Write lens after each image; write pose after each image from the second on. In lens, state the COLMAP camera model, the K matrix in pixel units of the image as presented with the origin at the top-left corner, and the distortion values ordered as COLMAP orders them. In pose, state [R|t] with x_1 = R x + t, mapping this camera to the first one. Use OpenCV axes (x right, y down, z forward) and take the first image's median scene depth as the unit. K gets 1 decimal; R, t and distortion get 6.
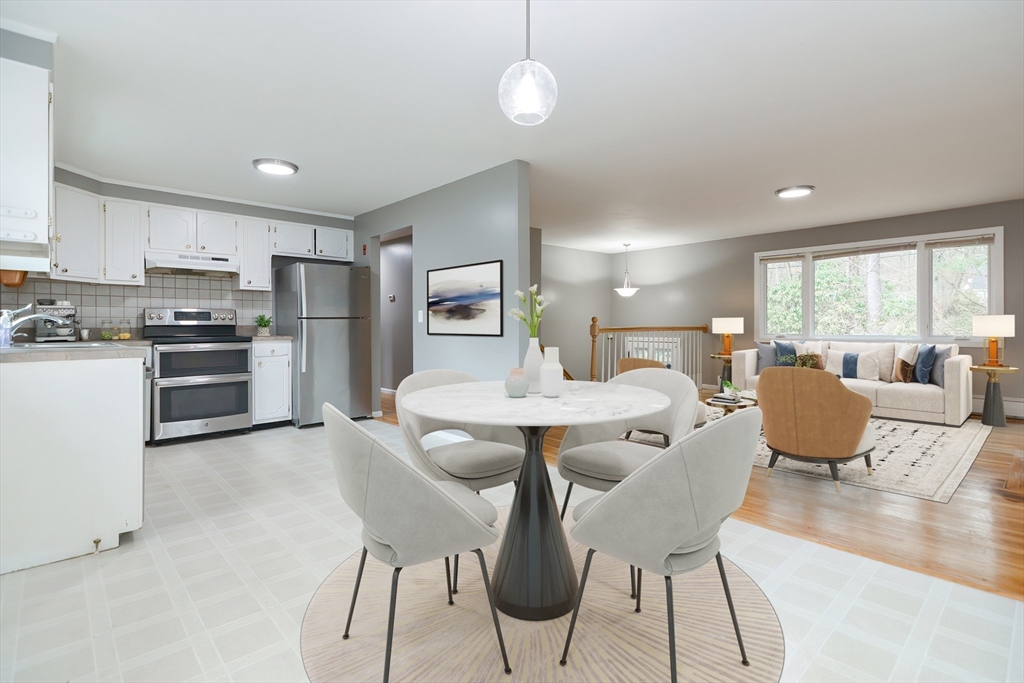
lens RADIAL K [[493.7, 0, 524.2], [0, 493.7, 325.7], [0, 0, 1]] dist [0.010611, -0.009228]
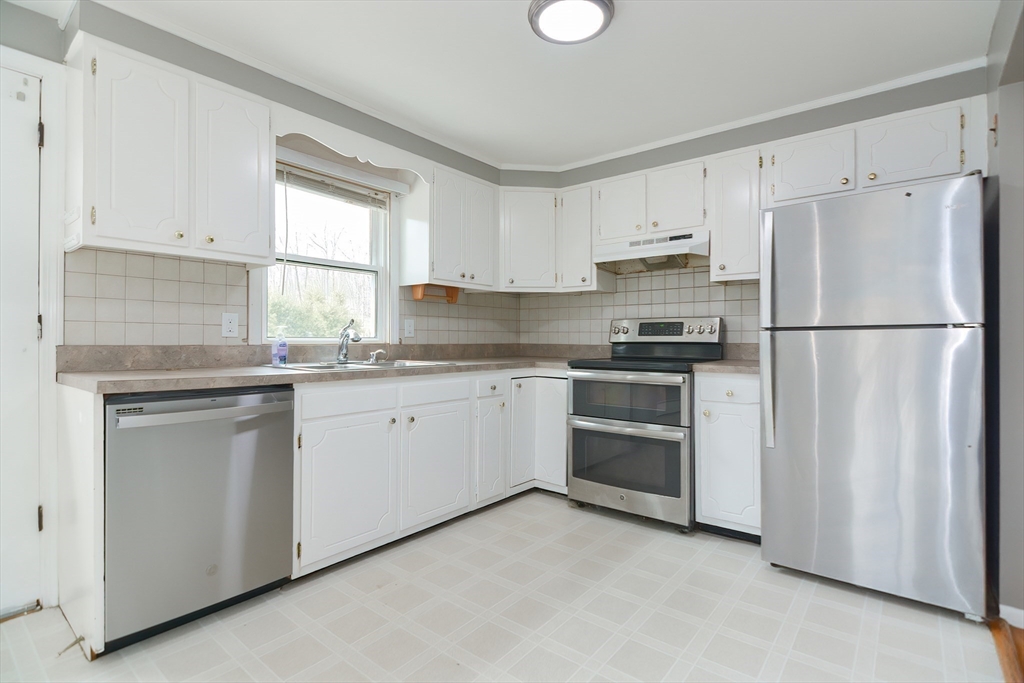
lens RADIAL K [[493.7, 0, 512.5], [0, 493.7, 338.1], [0, 0, 1]] dist [0.010611, -0.009228]
pose [[0.125210, -0.000107, -0.992130, -0.023064], [-0.004220, 0.999991, -0.000640, -0.005393], [0.992121, 0.004267, 0.125209, 0.722849]]
